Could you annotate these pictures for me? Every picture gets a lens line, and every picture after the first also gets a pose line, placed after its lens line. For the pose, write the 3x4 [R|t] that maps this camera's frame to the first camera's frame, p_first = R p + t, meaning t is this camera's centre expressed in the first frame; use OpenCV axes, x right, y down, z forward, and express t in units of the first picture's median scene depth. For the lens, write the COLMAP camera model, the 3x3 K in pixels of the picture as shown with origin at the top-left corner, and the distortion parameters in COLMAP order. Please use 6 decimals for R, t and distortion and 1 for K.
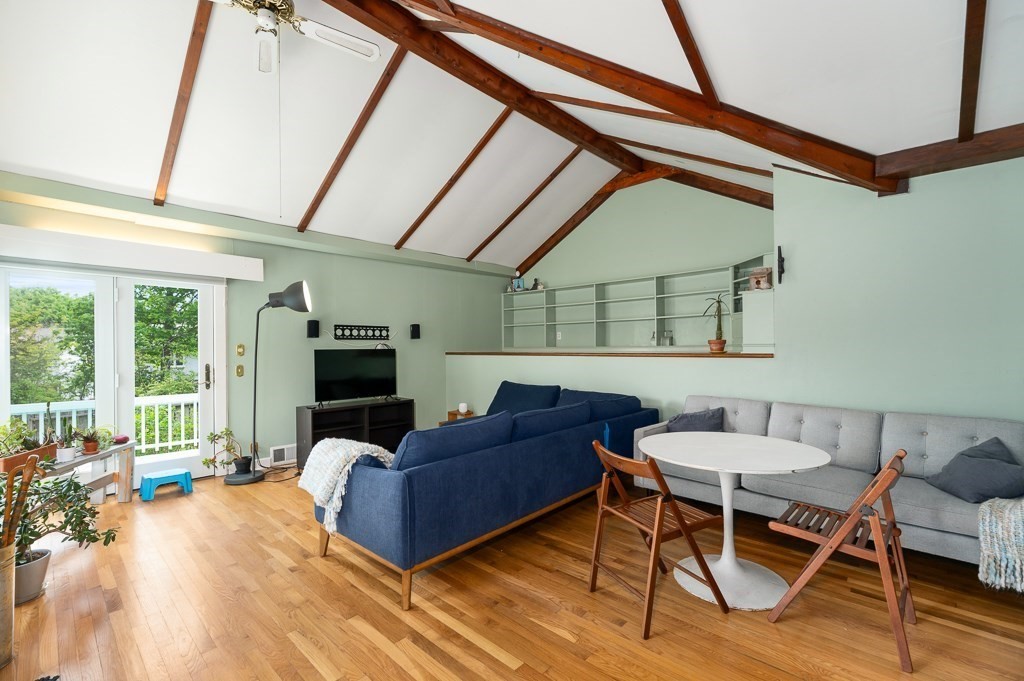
lens RADIAL K [[448.5, 0, 520.9], [0, 448.5, 349.5], [0, 0, 1]] dist [-0.000752, -0.001957]
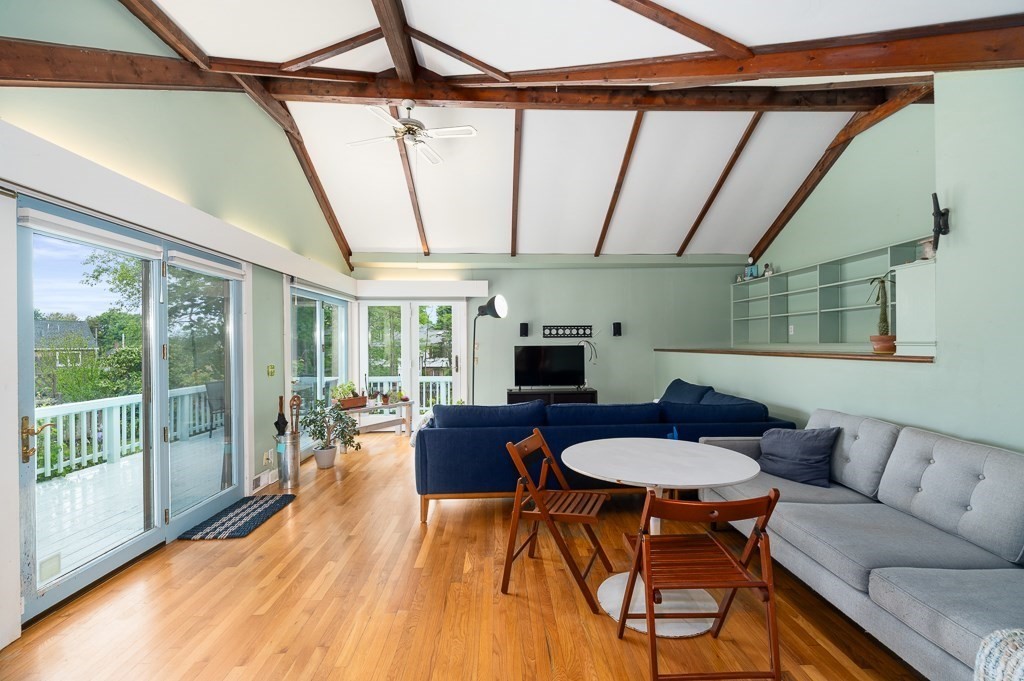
lens RADIAL K [[448.5, 0, 513.4], [0, 448.5, 347.8], [0, 0, 1]] dist [-0.000752, -0.001957]
pose [[0.703680, 0.008093, -0.710471, 0.401195], [-0.001512, 0.999950, 0.009893, -0.006250], [0.710515, -0.005888, 0.703657, 0.064328]]
